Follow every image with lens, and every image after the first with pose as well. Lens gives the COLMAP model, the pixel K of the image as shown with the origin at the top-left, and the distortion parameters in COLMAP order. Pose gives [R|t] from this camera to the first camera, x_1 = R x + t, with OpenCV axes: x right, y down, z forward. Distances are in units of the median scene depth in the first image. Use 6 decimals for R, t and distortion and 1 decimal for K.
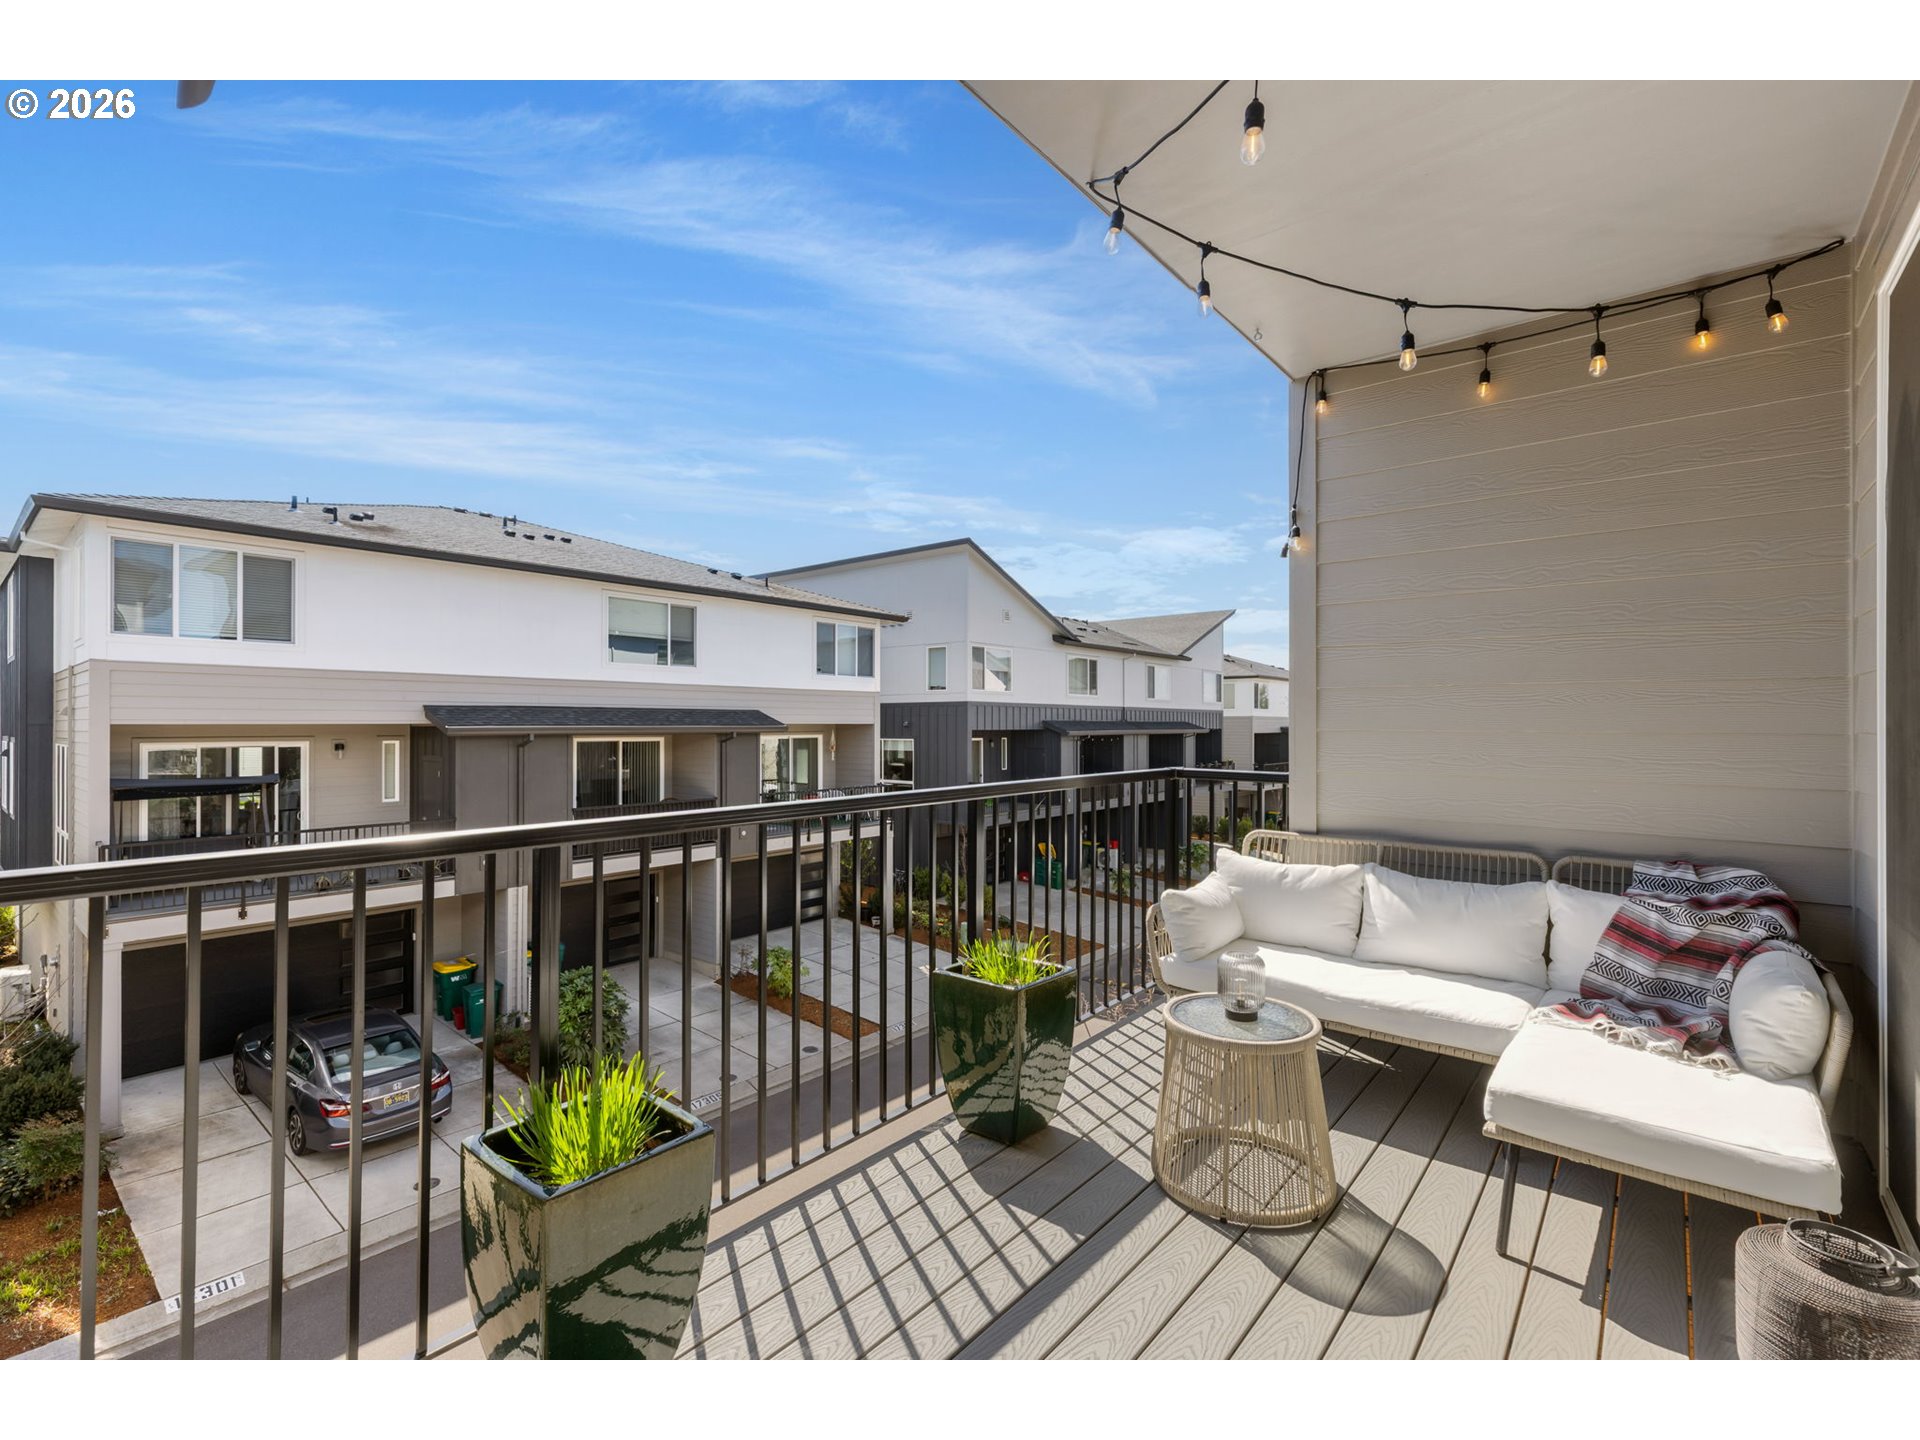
lens RADIAL K [[877.1, 0, 960.0], [0, 877.1, 720.0], [0, 0, 1]] dist [0.020419, -0.000143]
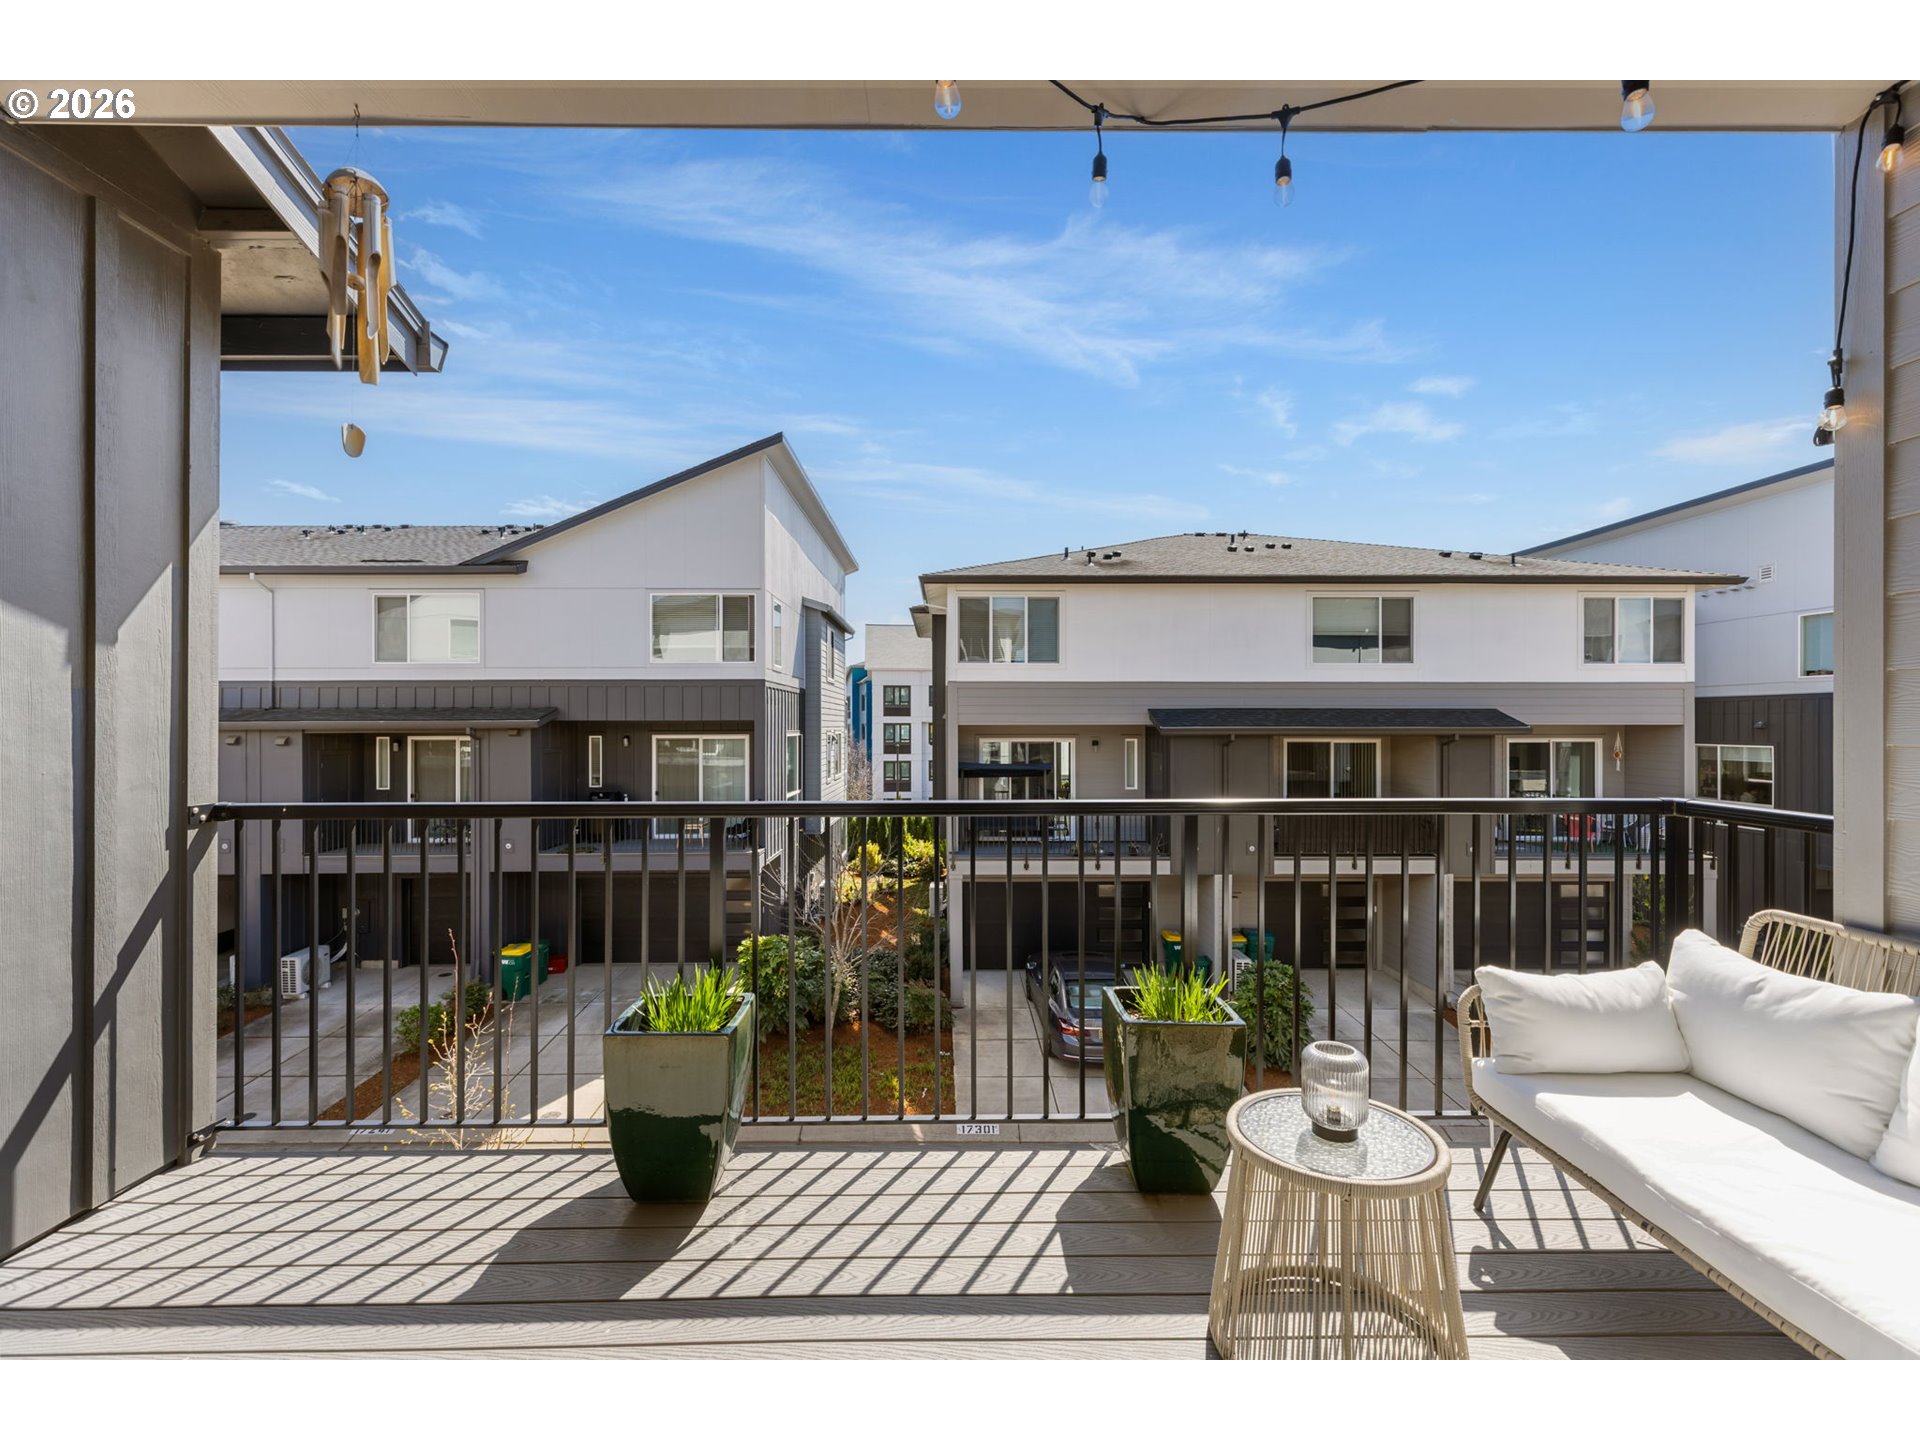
lens RADIAL K [[883.4, 0, 960.0], [0, 883.4, 720.0], [0, 0, 1]] dist [-0.000338, 0.017773]
pose [[0.648161, -0.003221, -0.761497, 0.113077], [0.003809, 0.999992, -0.000987, -0.001593], [0.761494, -0.002261, 0.648168, 0.045819]]
